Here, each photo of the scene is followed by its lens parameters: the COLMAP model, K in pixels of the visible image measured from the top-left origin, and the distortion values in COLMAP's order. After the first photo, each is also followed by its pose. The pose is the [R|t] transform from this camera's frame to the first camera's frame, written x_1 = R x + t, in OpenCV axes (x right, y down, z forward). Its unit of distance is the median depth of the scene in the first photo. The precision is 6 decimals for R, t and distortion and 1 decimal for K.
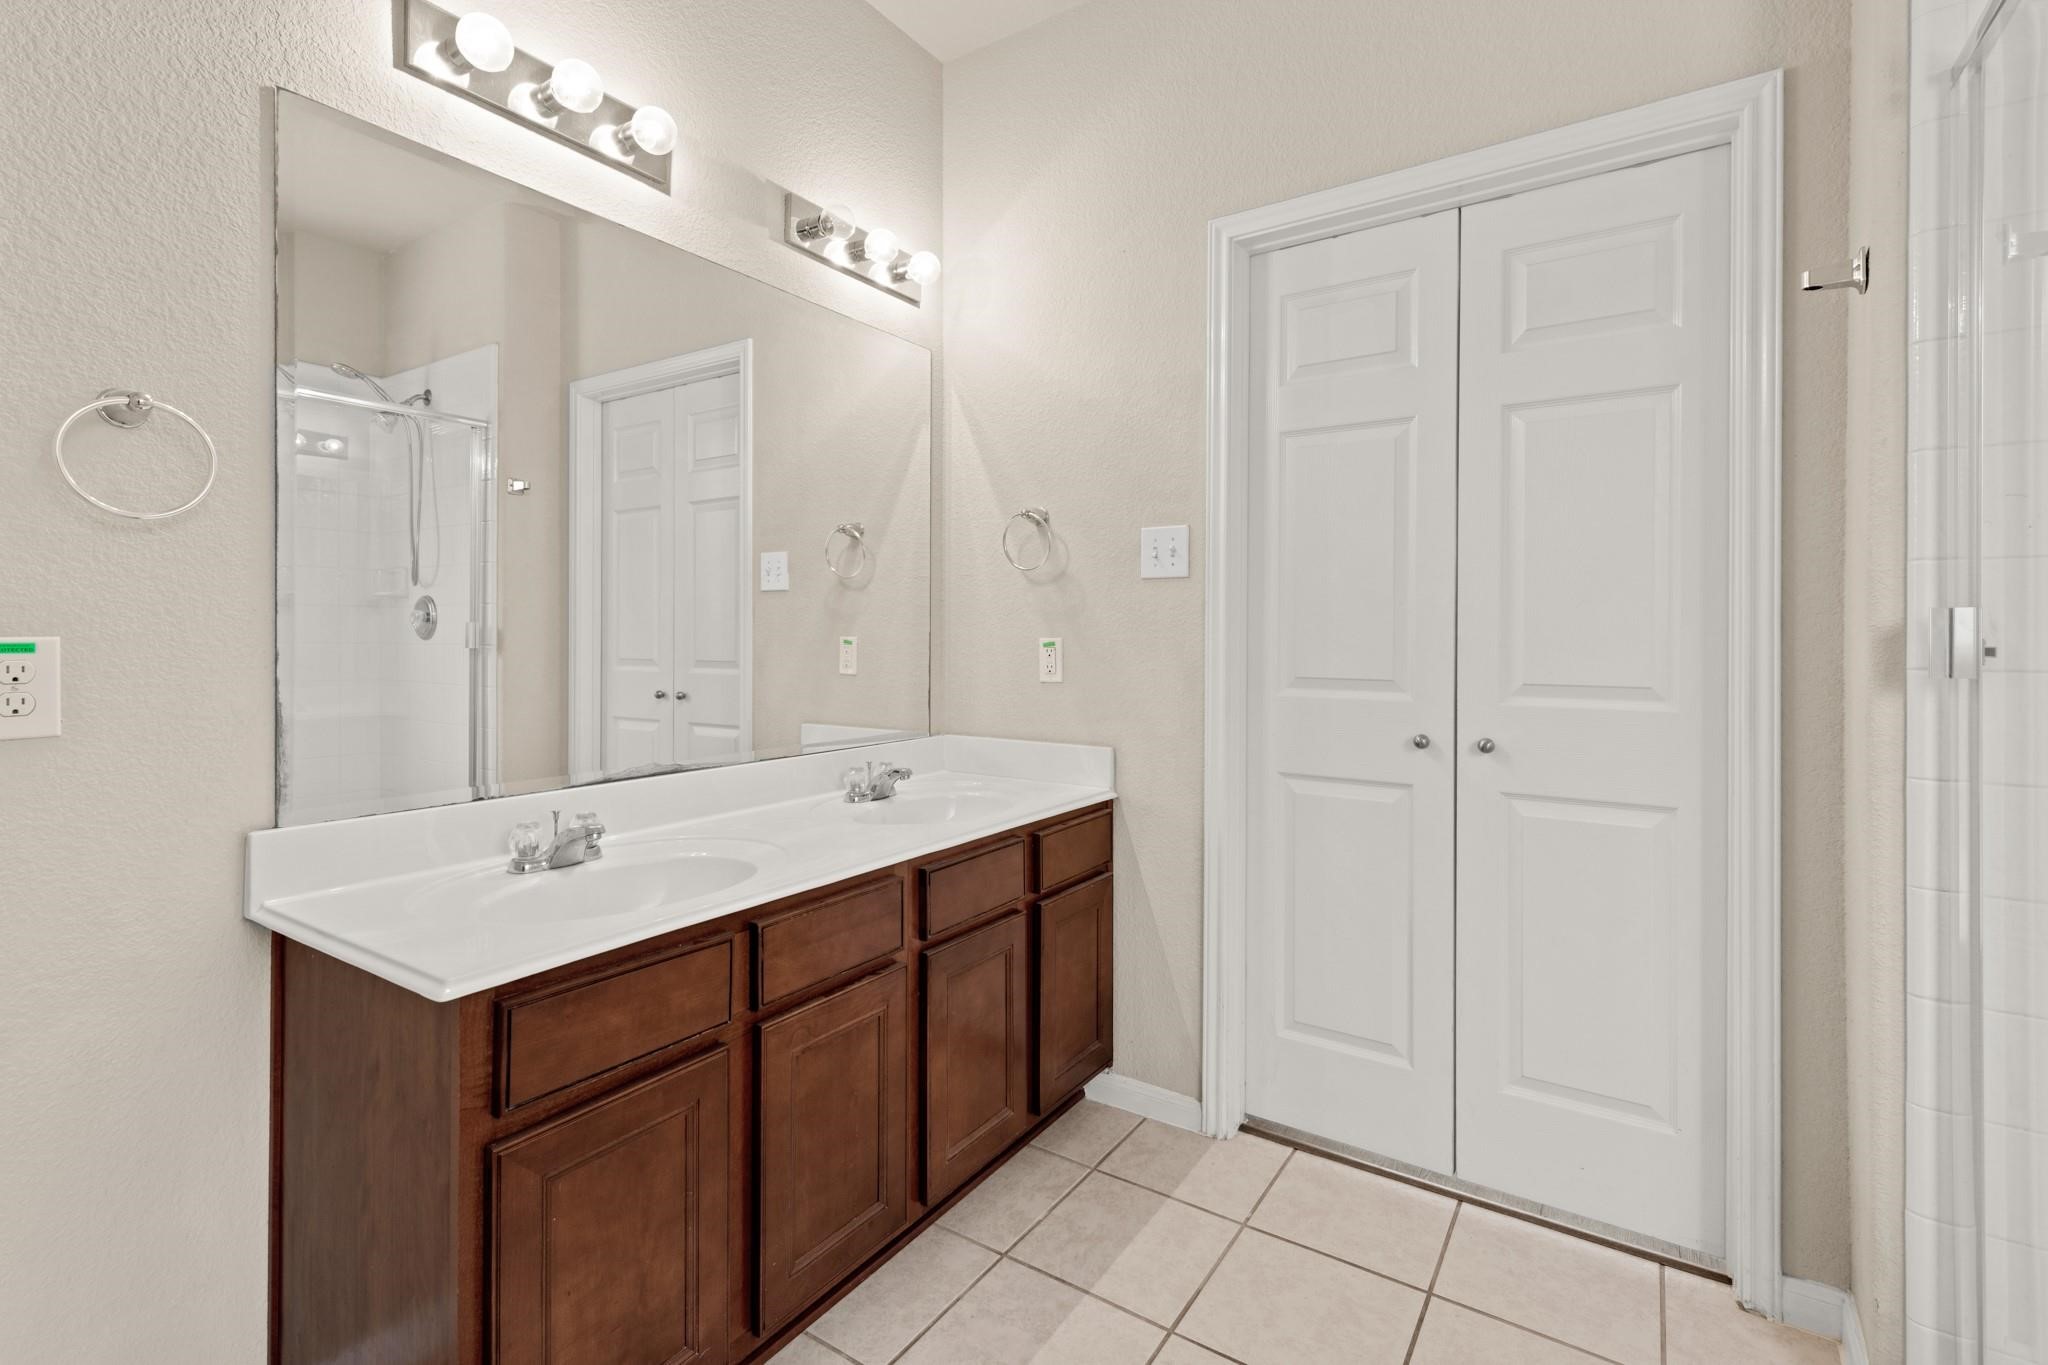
lens RADIAL K [[921.9, 0, 1023.4], [0, 921.9, 630.1], [0, 0, 1]] dist [0.012017, -0.000335]
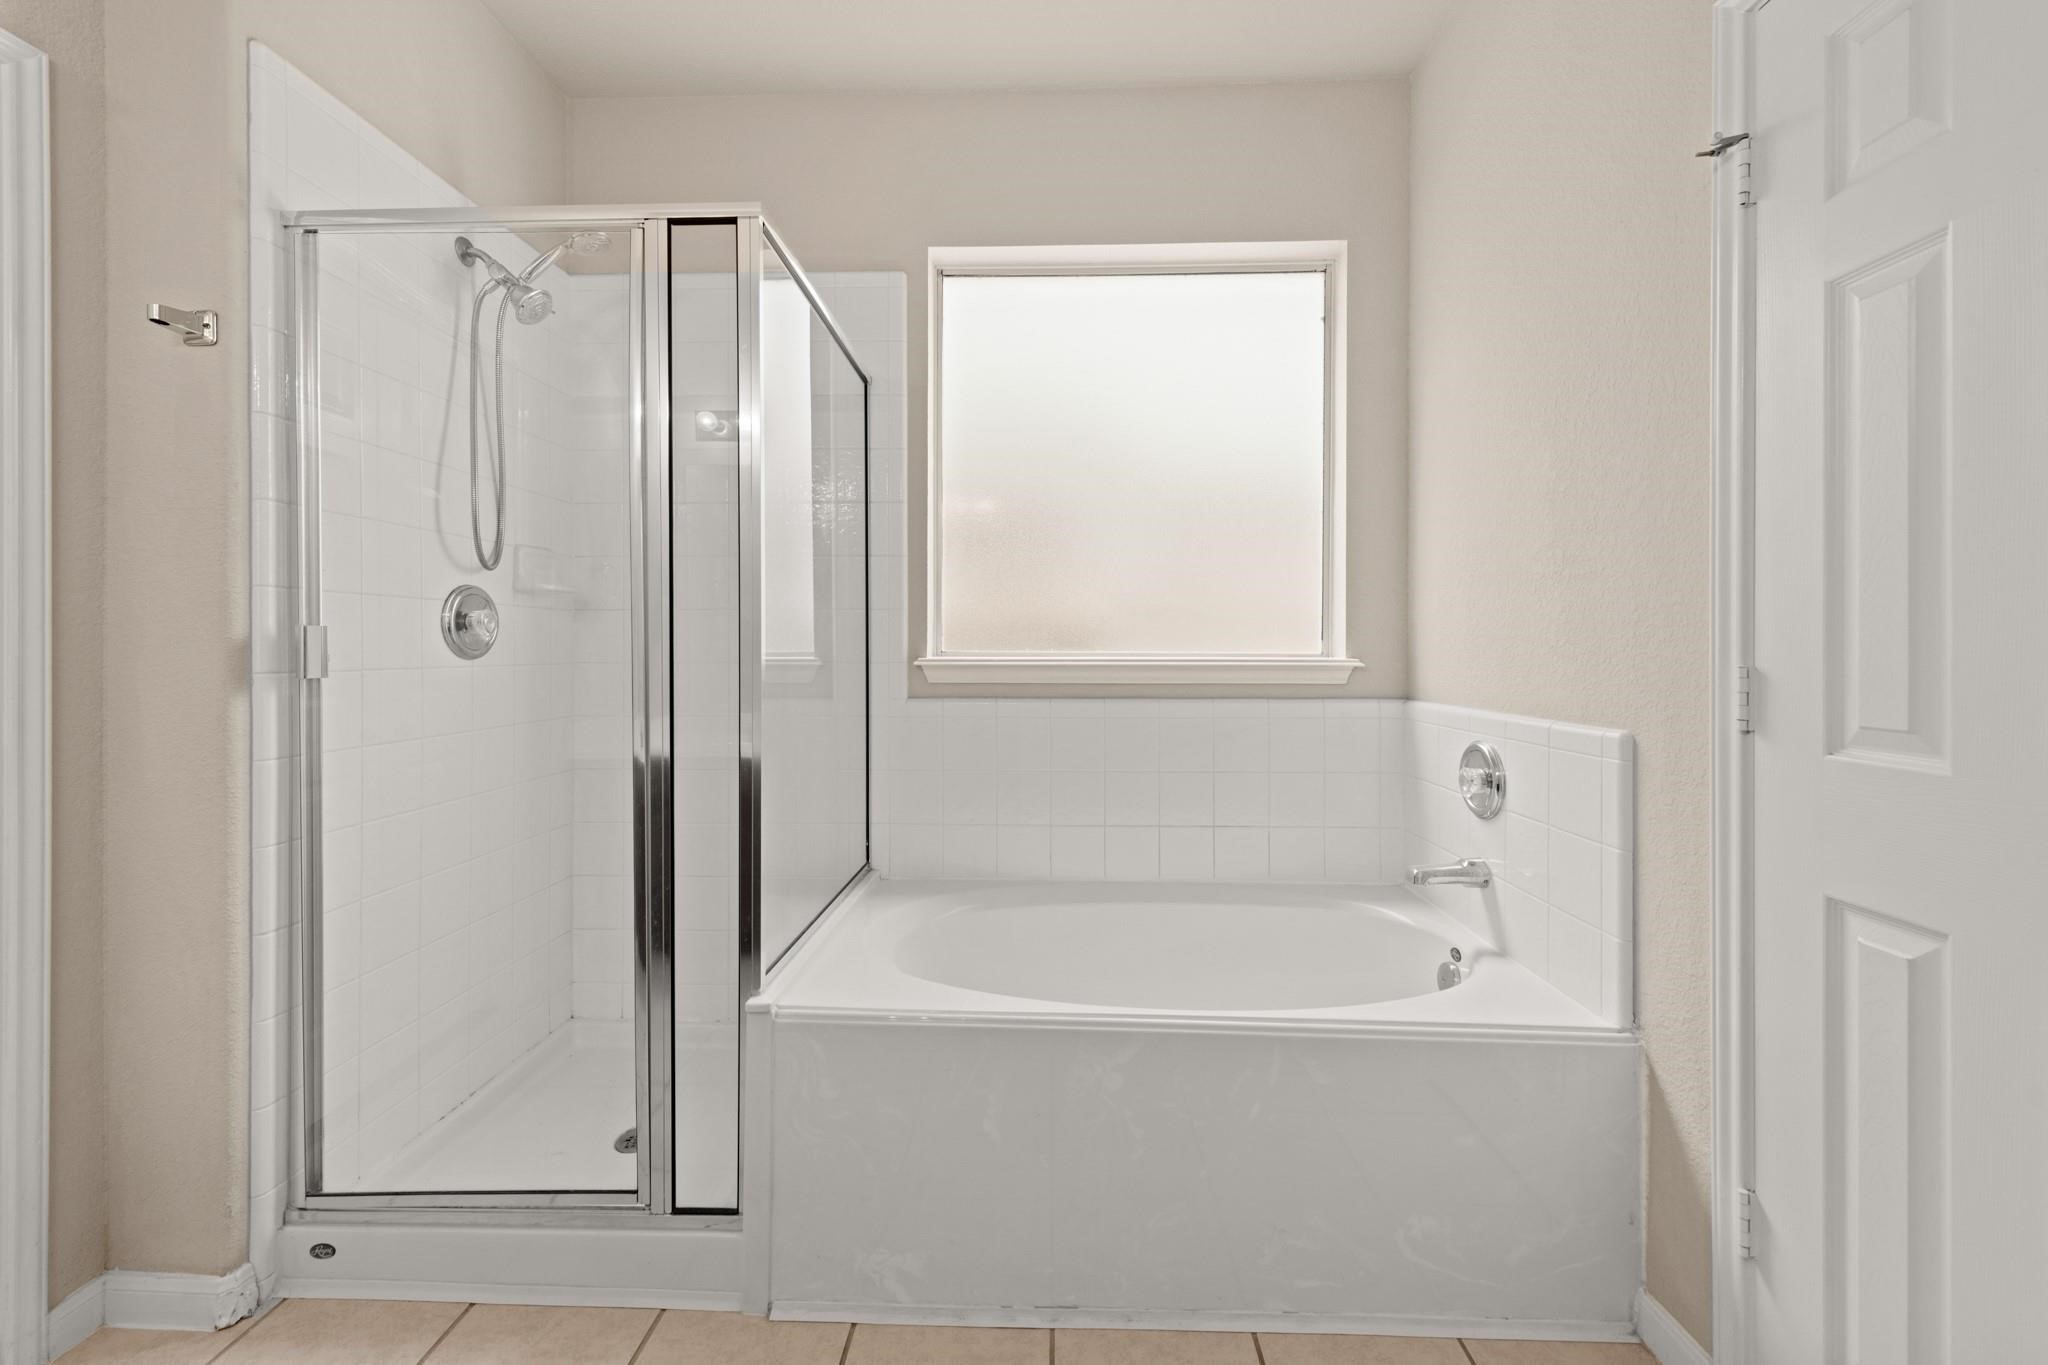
lens RADIAL K [[809.8, 0, 1021.8], [0, 809.8, 656.5], [0, 0, 1]] dist [0.009554, -0.000053]
pose [[-0.522128, -0.007355, 0.852835, -0.499370], [-0.000700, 0.999966, 0.008195, 0.009649], [-0.852867, 0.003682, -0.522116, 0.689759]]
